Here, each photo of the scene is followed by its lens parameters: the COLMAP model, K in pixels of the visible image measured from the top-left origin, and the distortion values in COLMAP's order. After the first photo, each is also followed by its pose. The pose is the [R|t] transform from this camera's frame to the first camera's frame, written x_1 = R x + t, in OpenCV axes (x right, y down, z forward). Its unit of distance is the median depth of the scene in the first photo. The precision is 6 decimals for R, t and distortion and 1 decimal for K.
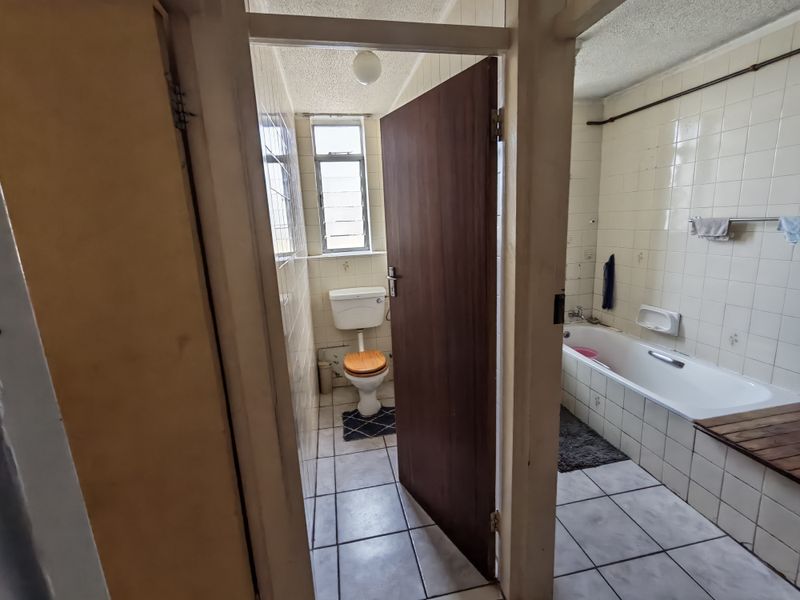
lens RADIAL K [[366.6, 0, 398.8], [0, 366.6, 298.9], [0, 0, 1]] dist [-0.002550, -0.000313]
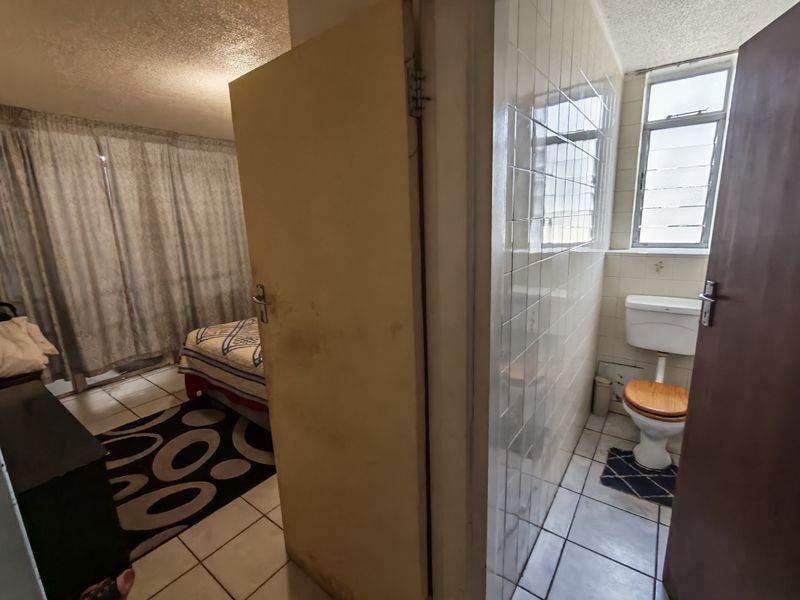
lens RADIAL K [[366.6, 0, 398.8], [0, 366.6, 298.9], [0, 0, 1]] dist [-0.002550, -0.000313]
pose [[0.678745, 0.179444, -0.712113, 0.043990], [-0.149211, 0.983158, 0.105526, -0.025470], [0.719056, 0.034630, 0.694089, 0.091922]]
